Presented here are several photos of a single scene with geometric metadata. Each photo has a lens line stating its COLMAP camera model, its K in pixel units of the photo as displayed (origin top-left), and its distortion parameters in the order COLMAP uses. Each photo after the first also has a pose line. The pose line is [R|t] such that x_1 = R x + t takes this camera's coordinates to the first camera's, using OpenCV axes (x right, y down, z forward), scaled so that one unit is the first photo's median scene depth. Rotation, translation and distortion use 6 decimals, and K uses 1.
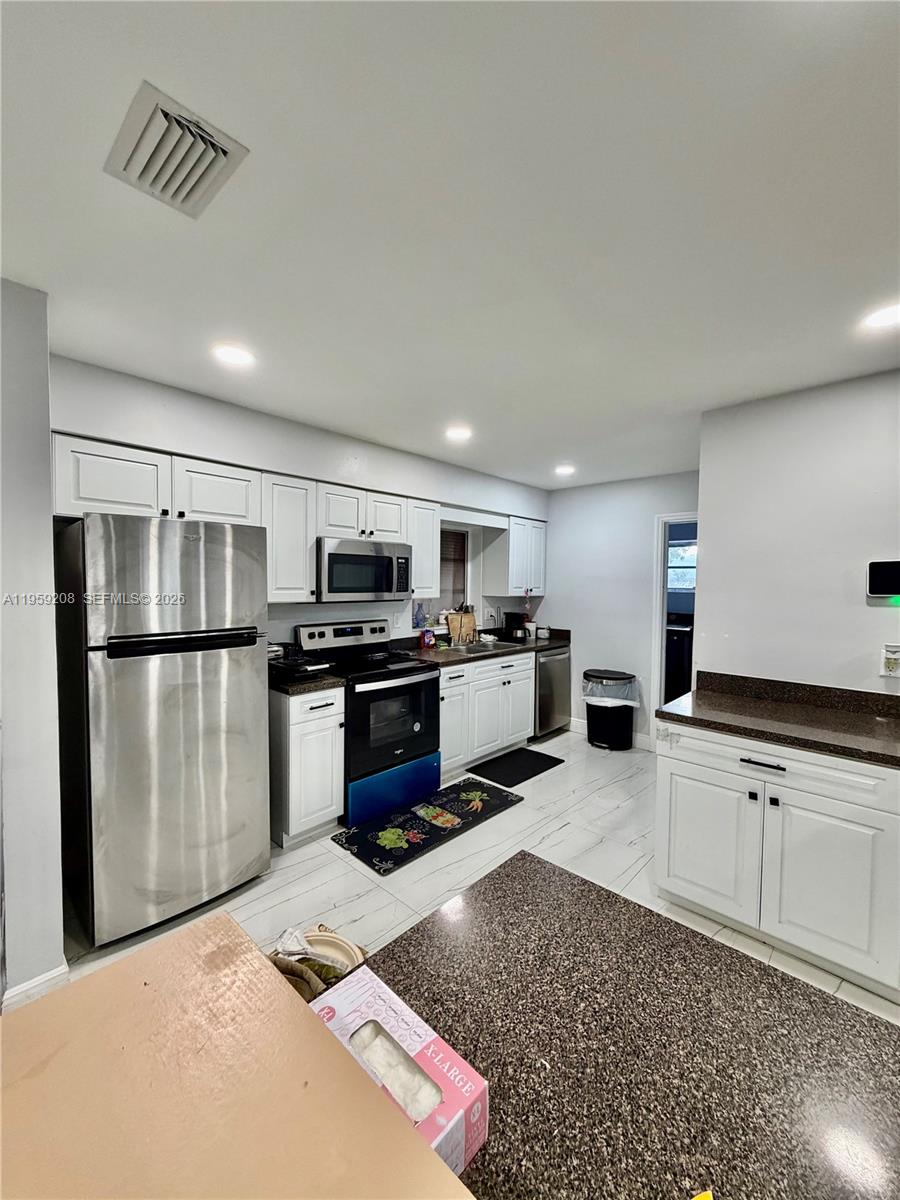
lens RADIAL K [[478.4, 0, 450.5], [0, 478.4, 602.8], [0, 0, 1]] dist [-0.003186, -0.000104]
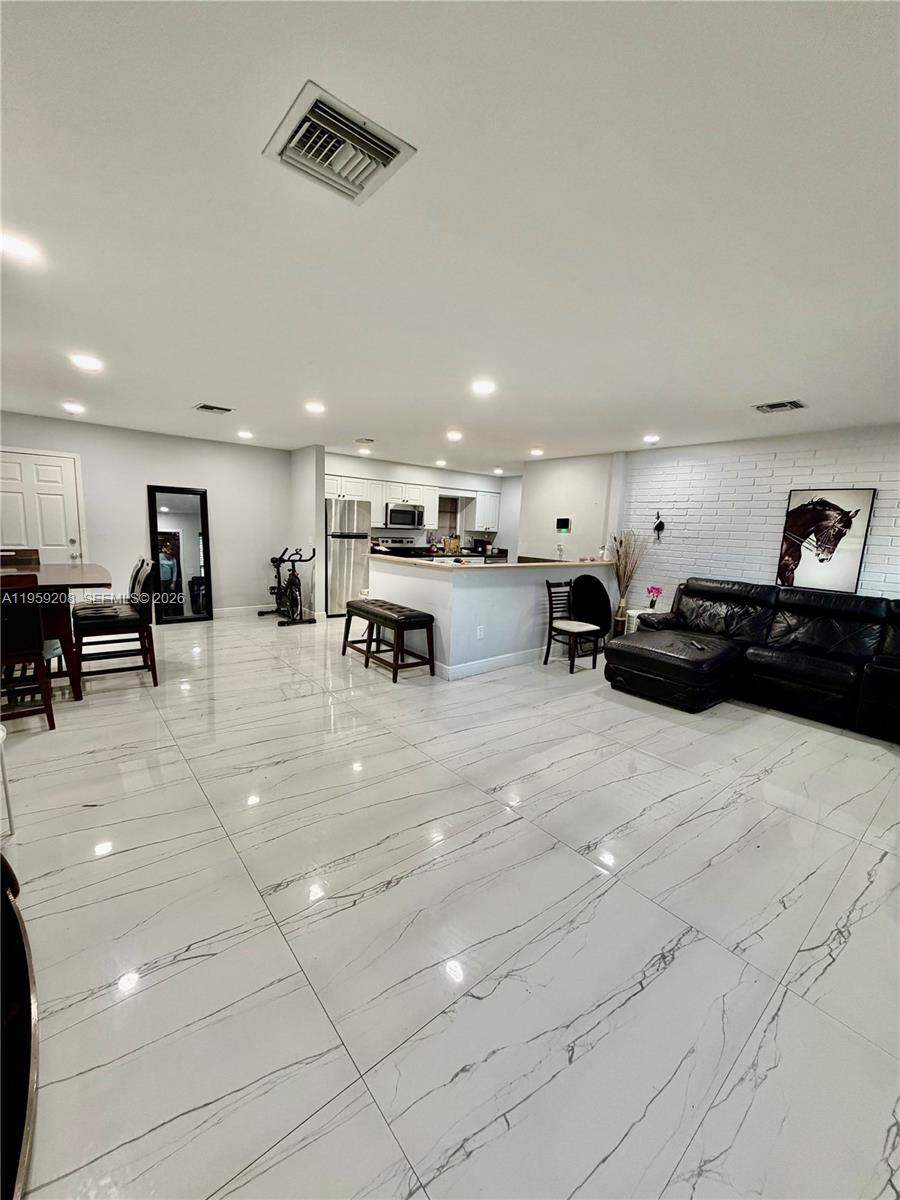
lens RADIAL K [[478.4, 0, 444.8], [0, 478.4, 598.6], [0, 0, 1]] dist [-0.003186, -0.000104]
pose [[0.989911, 0.051633, -0.131949, 0.301299], [-0.038085, 0.993929, 0.103217, 0.073909], [0.136478, -0.097151, 0.985868, -1.164851]]
